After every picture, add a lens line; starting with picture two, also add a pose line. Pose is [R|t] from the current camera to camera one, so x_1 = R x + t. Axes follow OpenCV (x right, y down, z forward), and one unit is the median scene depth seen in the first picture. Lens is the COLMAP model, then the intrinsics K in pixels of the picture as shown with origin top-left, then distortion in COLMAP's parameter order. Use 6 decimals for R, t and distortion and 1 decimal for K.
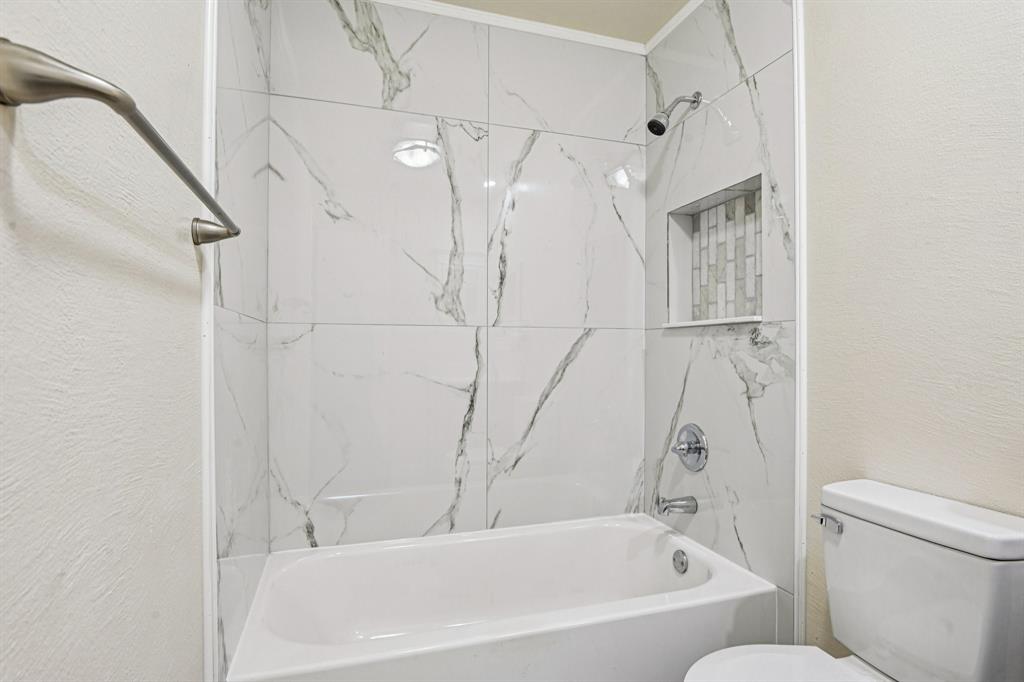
lens RADIAL K [[526.3, 0, 516.4], [0, 526.3, 343.3], [0, 0, 1]] dist [-0.006870, -0.012444]
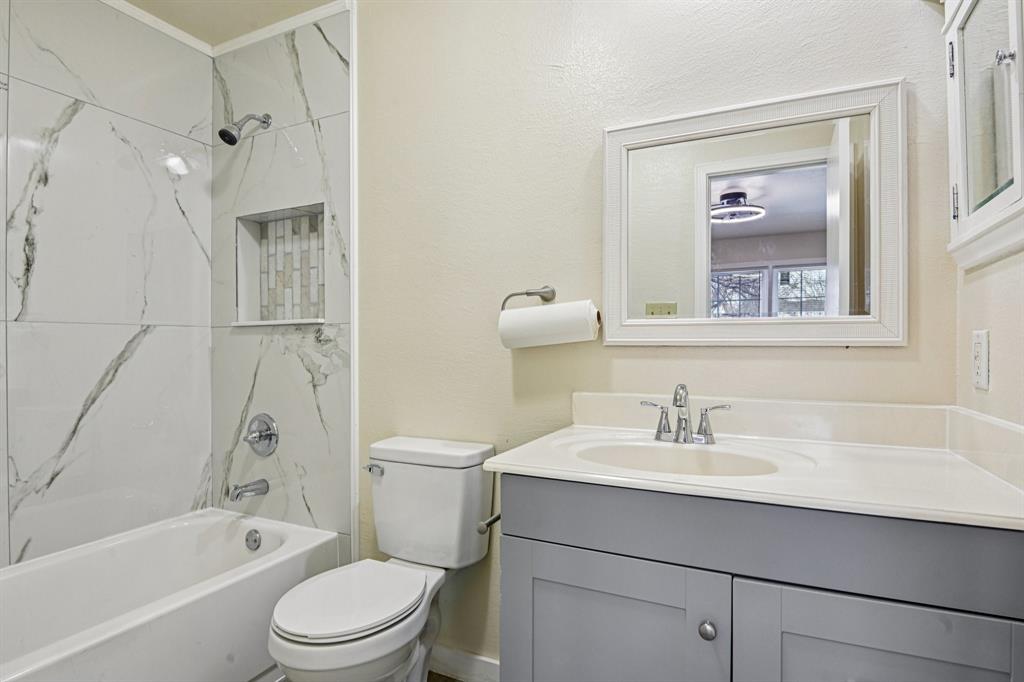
lens RADIAL K [[526.3, 0, 516.4], [0, 526.3, 343.3], [0, 0, 1]] dist [-0.006870, -0.012444]
pose [[0.690721, -0.005302, 0.723102, -0.091473], [0.000575, 0.999977, 0.006782, -0.002100], [-0.723121, -0.004268, 0.690708, -0.143095]]
